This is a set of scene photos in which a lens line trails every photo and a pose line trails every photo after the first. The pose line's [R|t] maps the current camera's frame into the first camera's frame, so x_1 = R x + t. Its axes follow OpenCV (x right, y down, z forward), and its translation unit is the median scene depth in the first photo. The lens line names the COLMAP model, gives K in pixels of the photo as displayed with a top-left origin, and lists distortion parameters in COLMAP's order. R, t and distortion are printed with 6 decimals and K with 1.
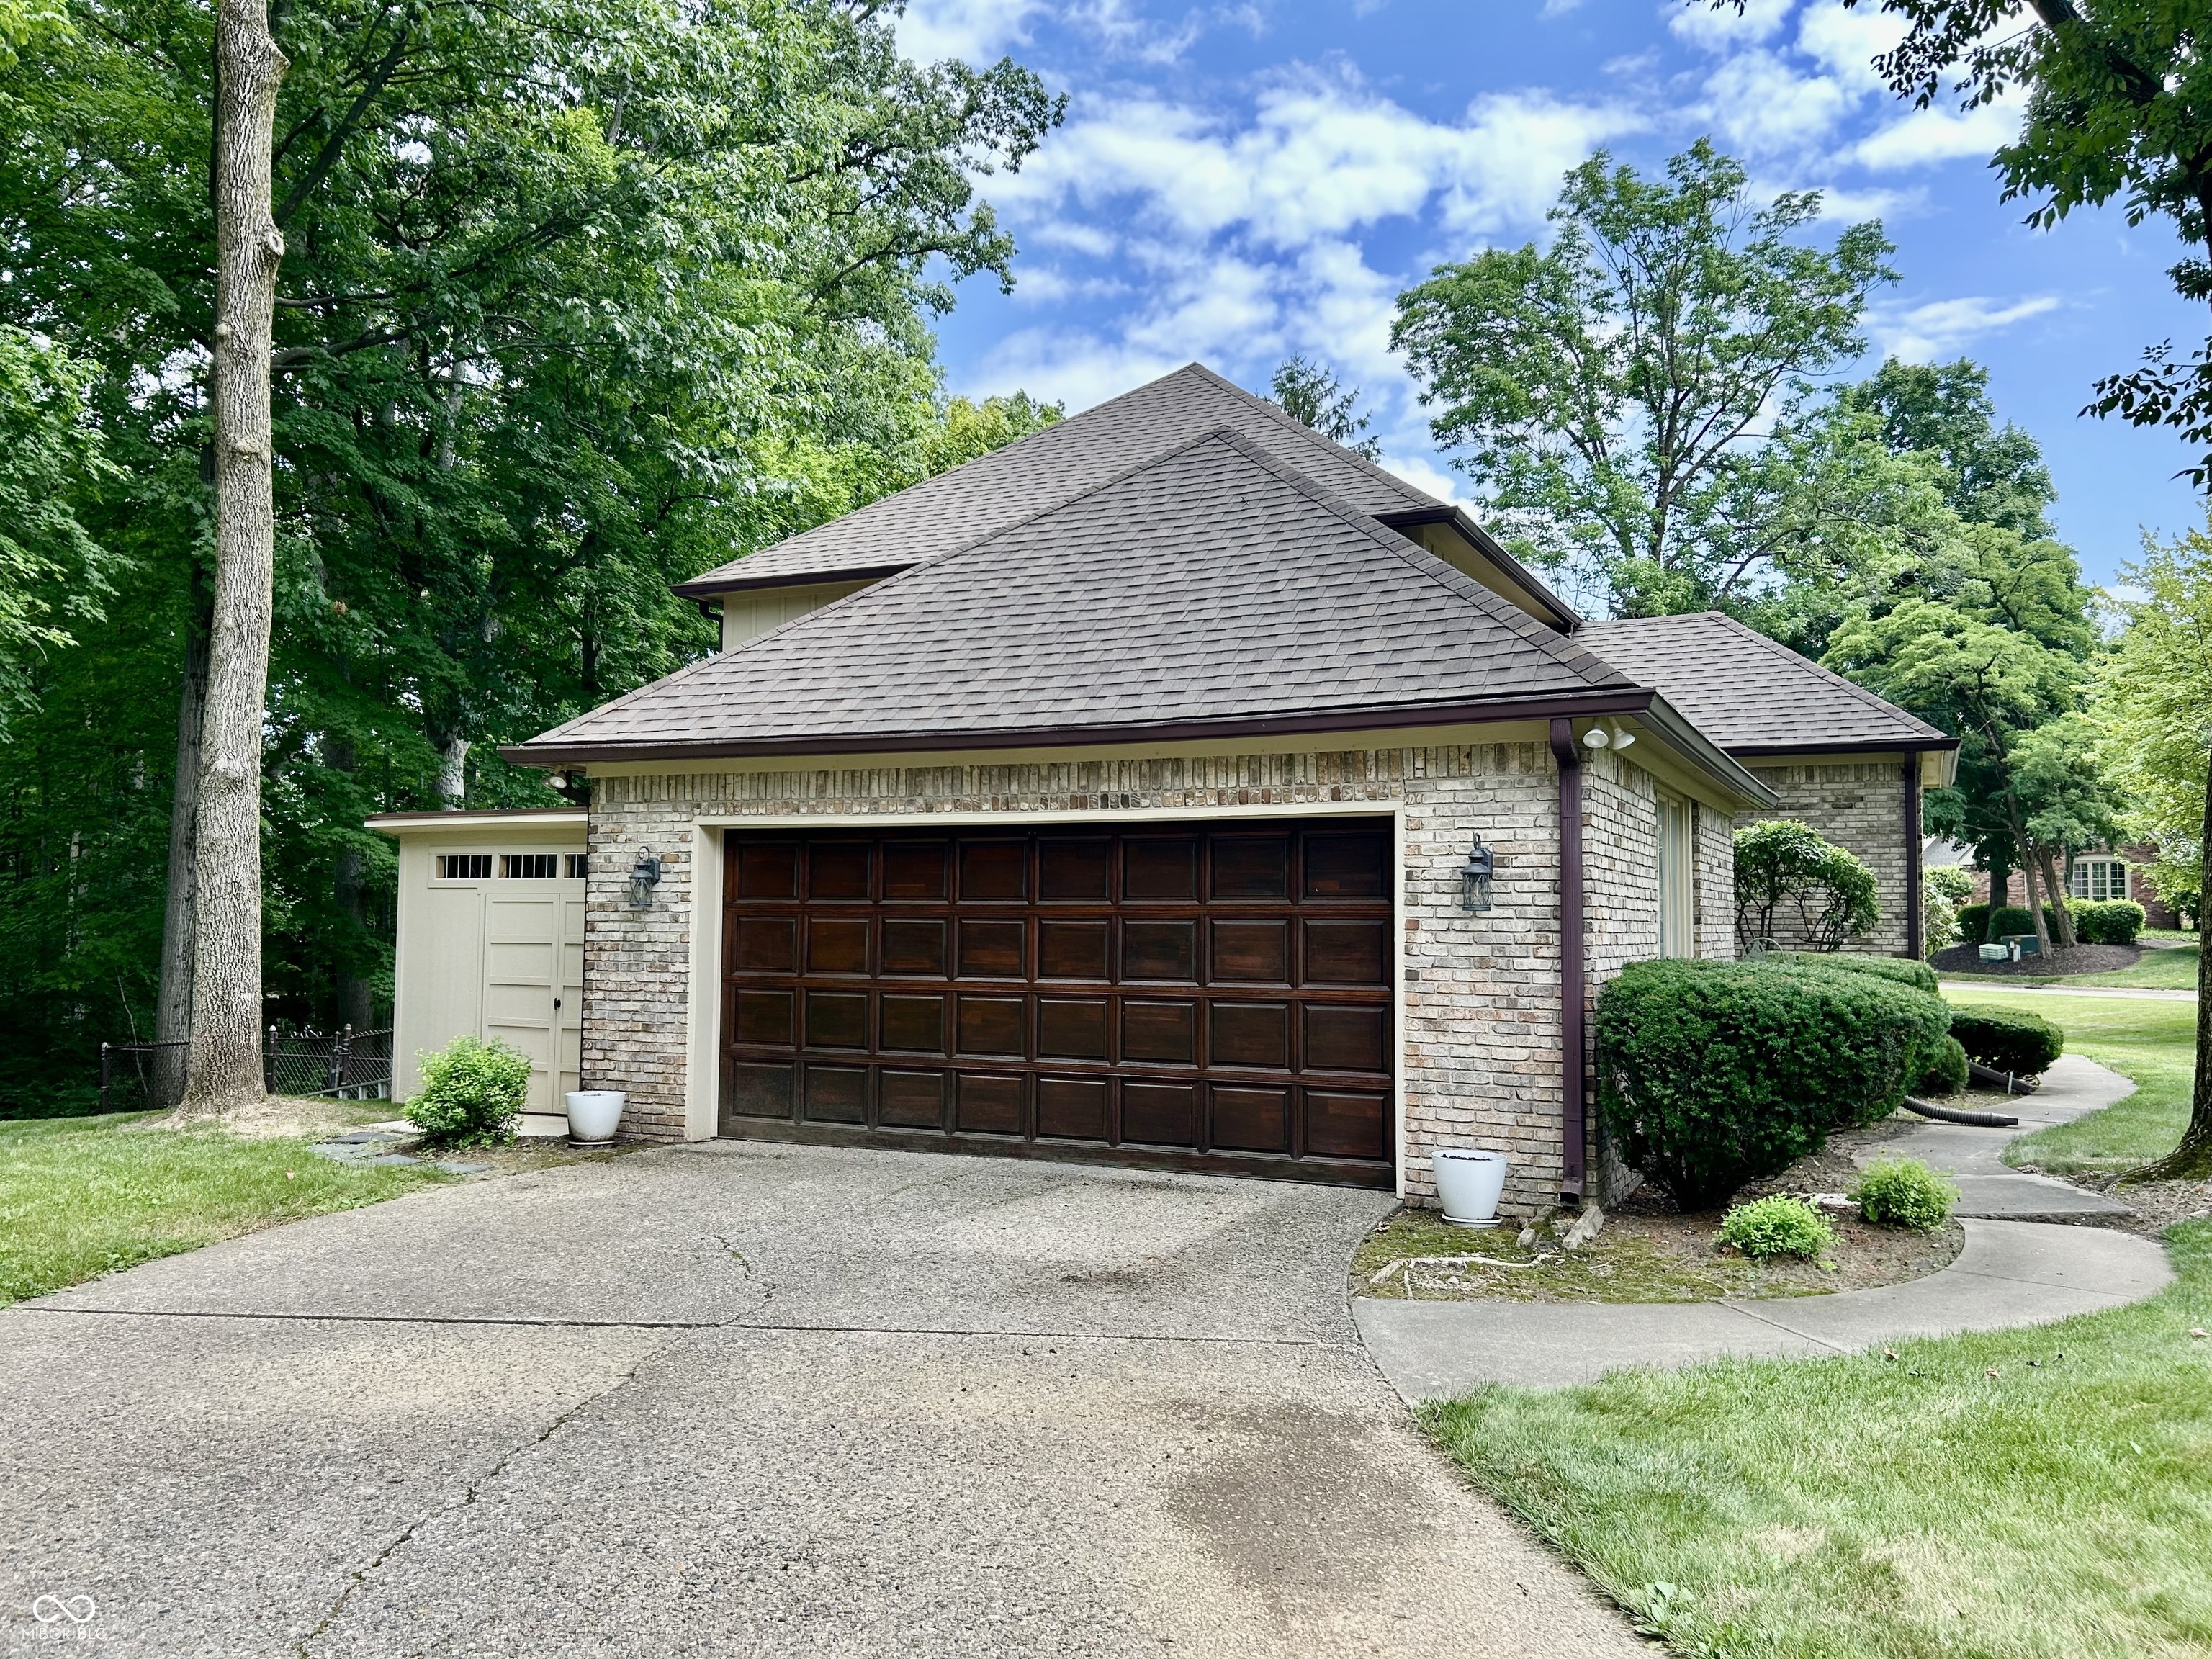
lens RADIAL K [[1605.8, 0, 1106.0], [0, 1605.8, 829.5], [0, 0, 1]] dist [0.039879, -0.001258]
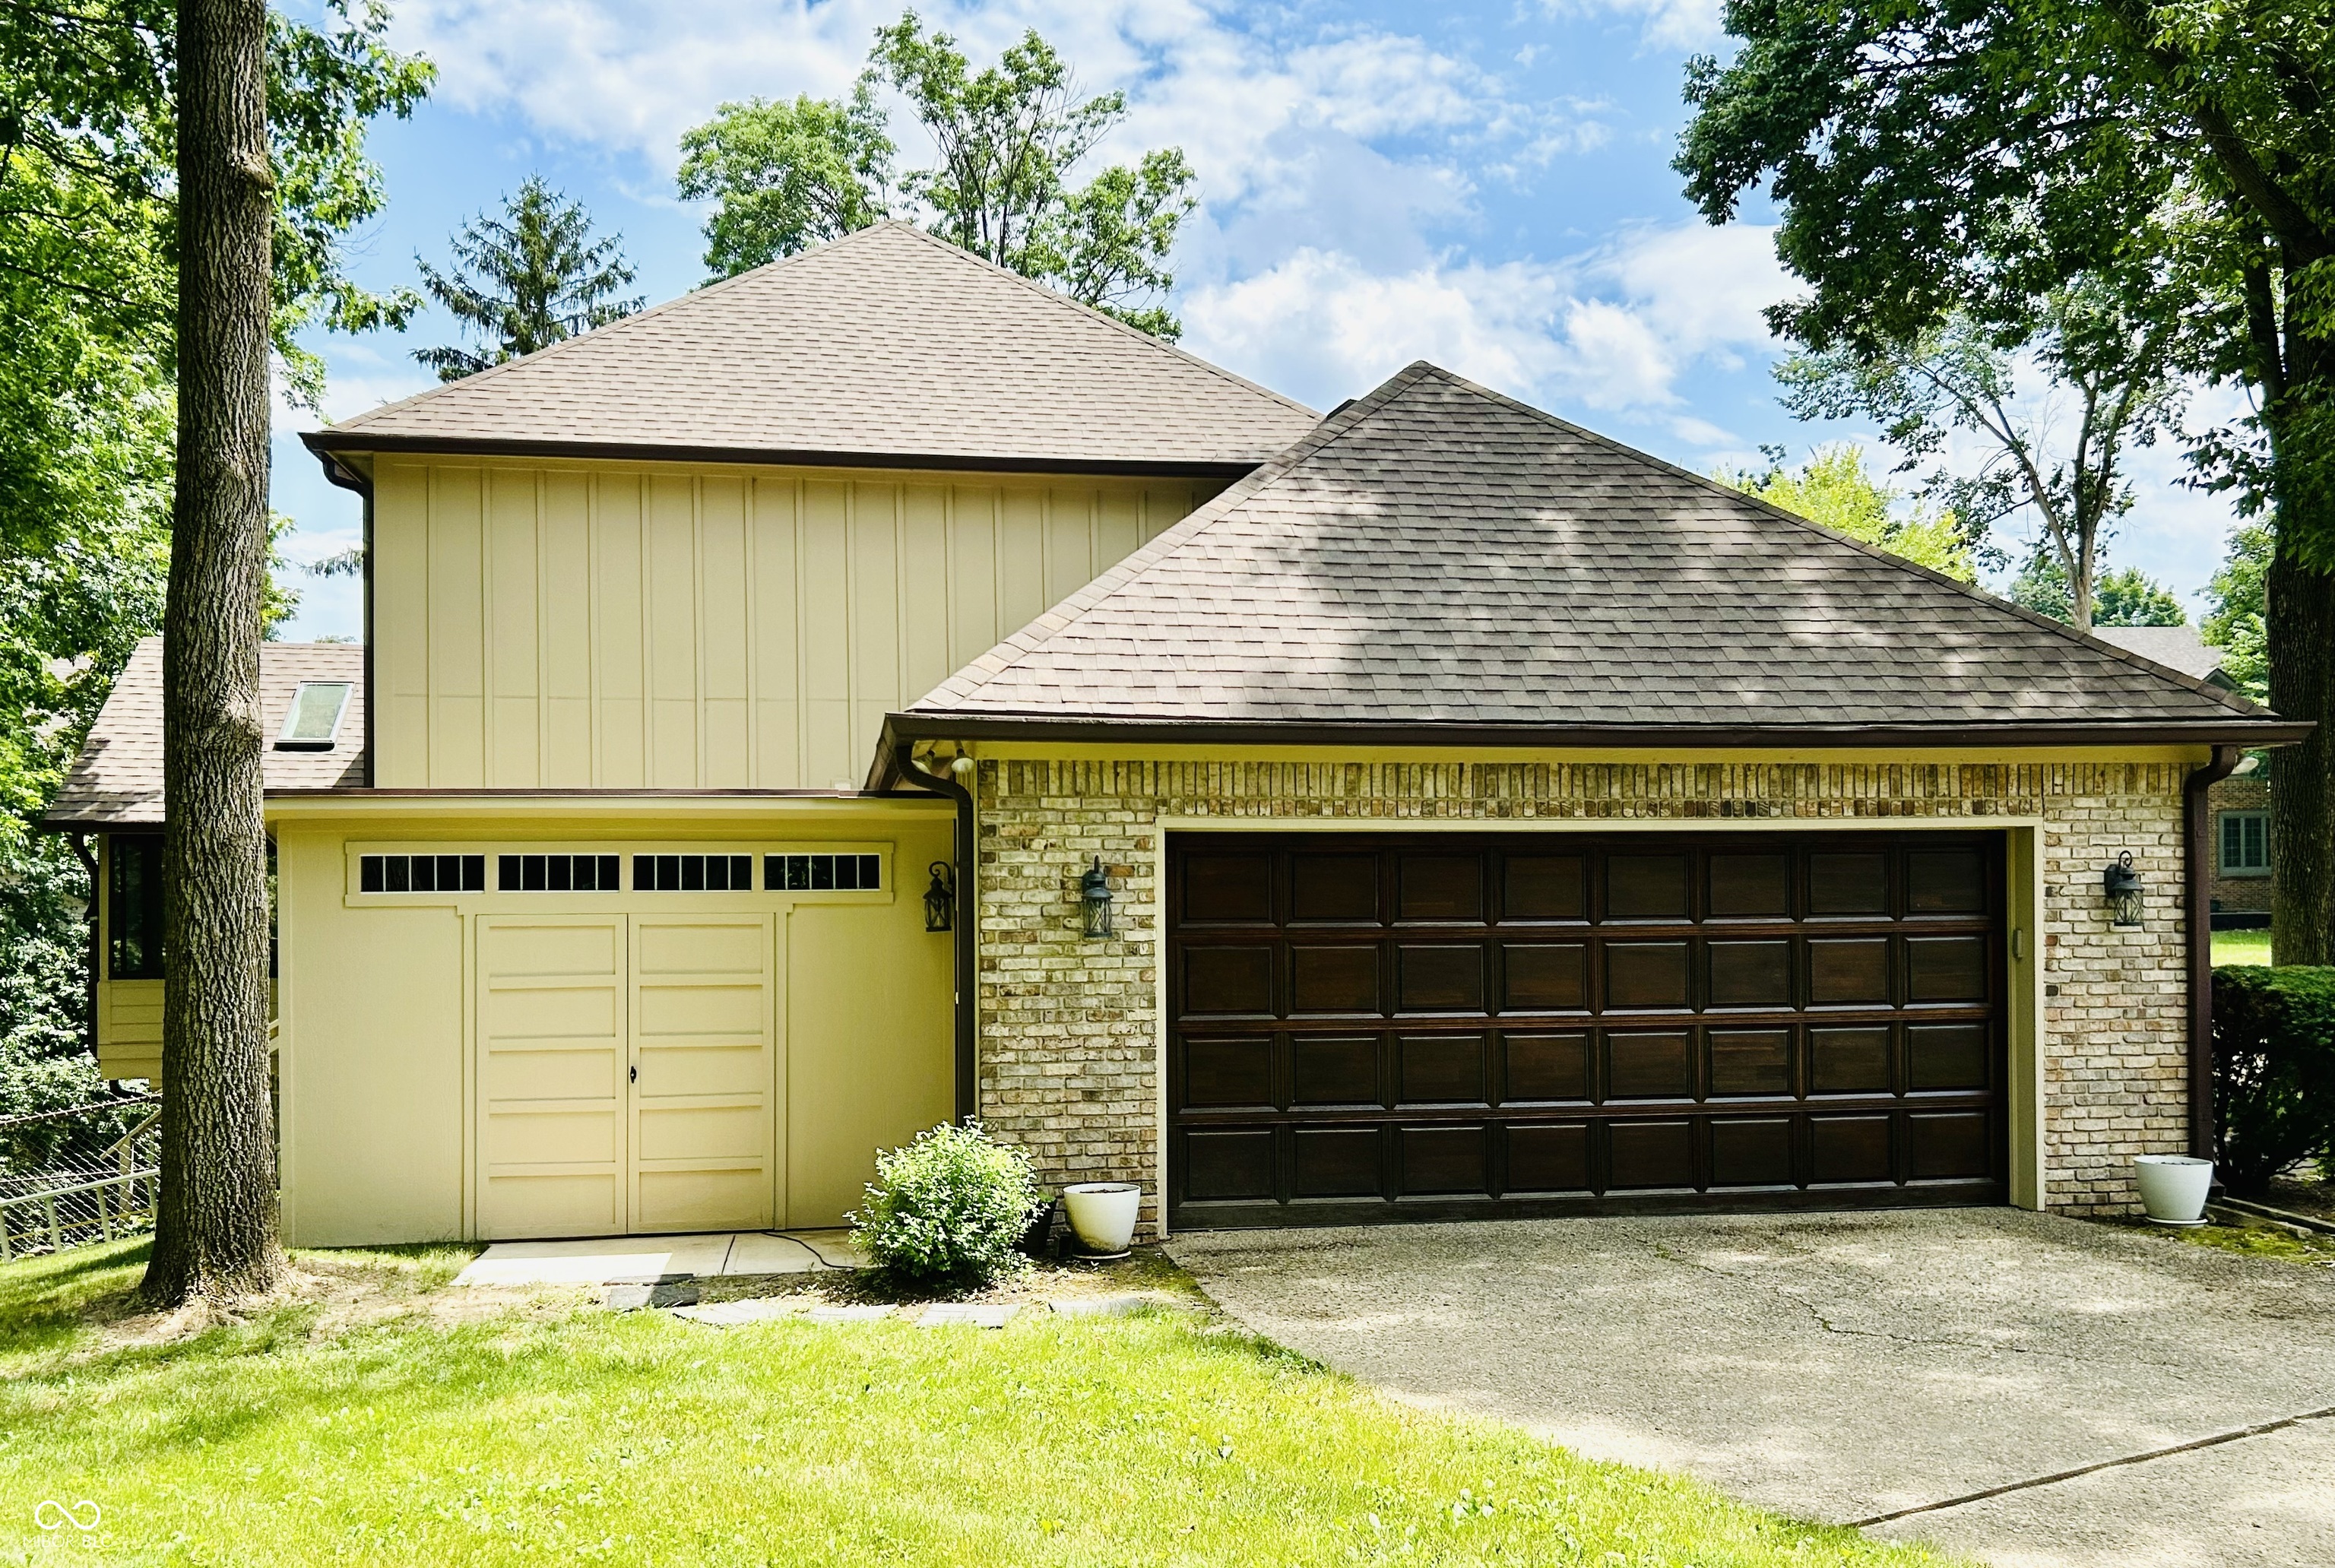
lens RADIAL K [[1960.5, 0, 1169.8], [0, 1960.5, 884.6], [0, 0, 1]] dist [0.099700, -0.319629]
pose [[0.837360, -0.009760, 0.546565, -0.856366], [-0.016160, 0.998962, 0.042595, -0.017492], [-0.546413, -0.044500, 0.836333, 0.246631]]
